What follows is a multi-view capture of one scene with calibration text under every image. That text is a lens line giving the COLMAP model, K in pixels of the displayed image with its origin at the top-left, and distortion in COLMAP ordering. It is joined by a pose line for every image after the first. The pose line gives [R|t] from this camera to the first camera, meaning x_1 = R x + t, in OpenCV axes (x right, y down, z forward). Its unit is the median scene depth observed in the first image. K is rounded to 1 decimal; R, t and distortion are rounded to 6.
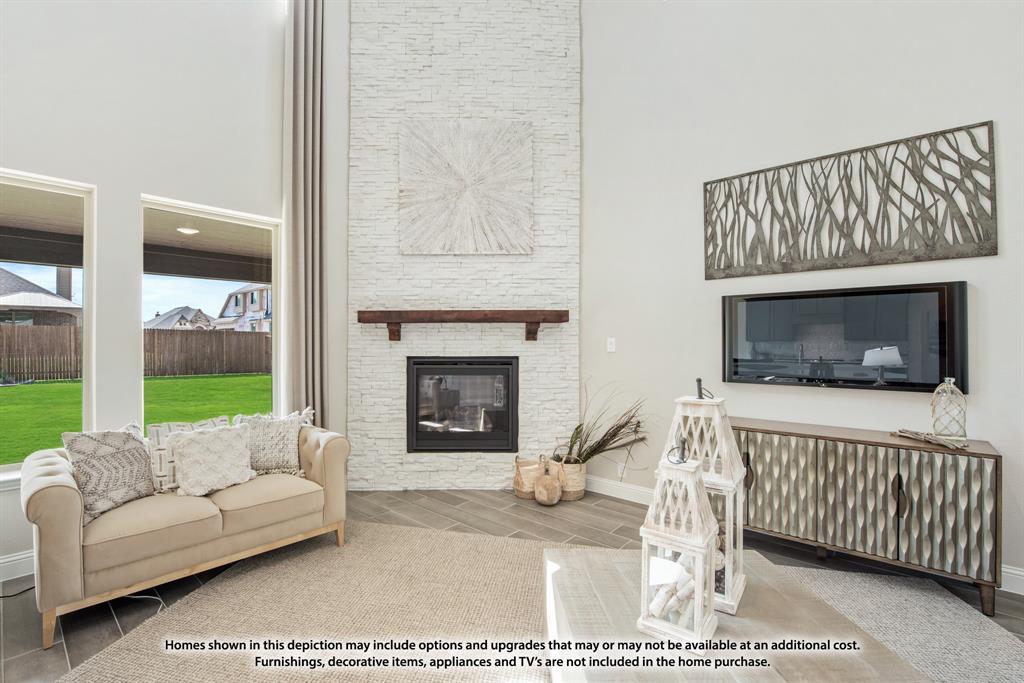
lens RADIAL K [[460.8, 0, 486.1], [0, 460.8, 340.6], [0, 0, 1]] dist [0.000895, -0.000452]
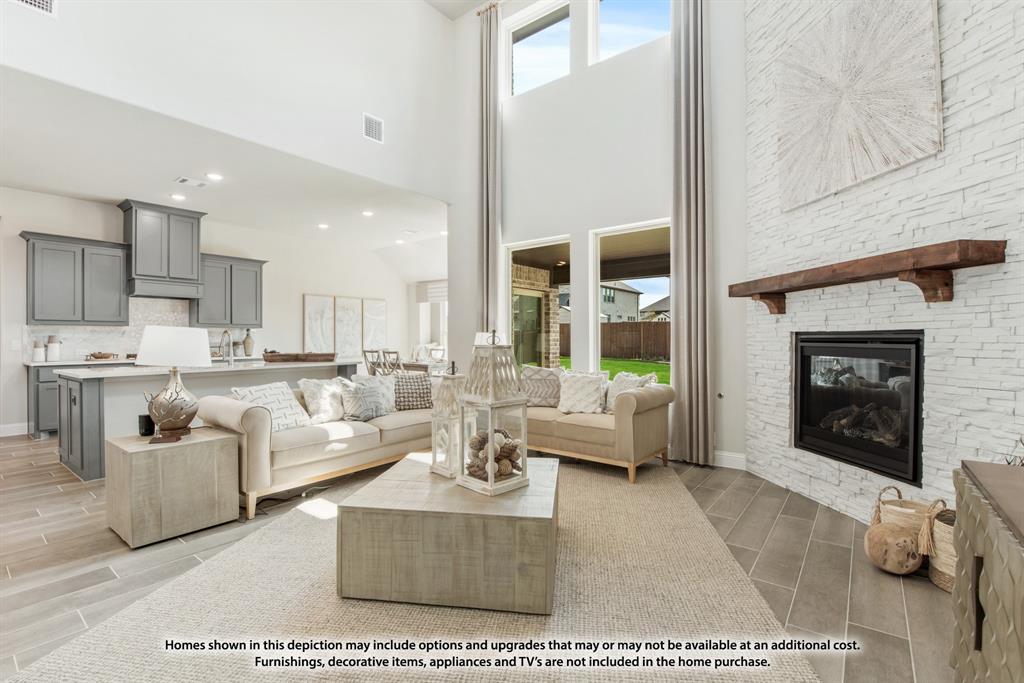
lens RADIAL K [[460.8, 0, 486.1], [0, 460.8, 340.6], [0, 0, 1]] dist [0.000895, -0.000452]
pose [[0.059601, 0.006509, -0.998201, 0.643980], [0.005842, 0.999959, 0.006870, 0.041483], [0.998205, -0.006241, 0.059560, 0.397982]]
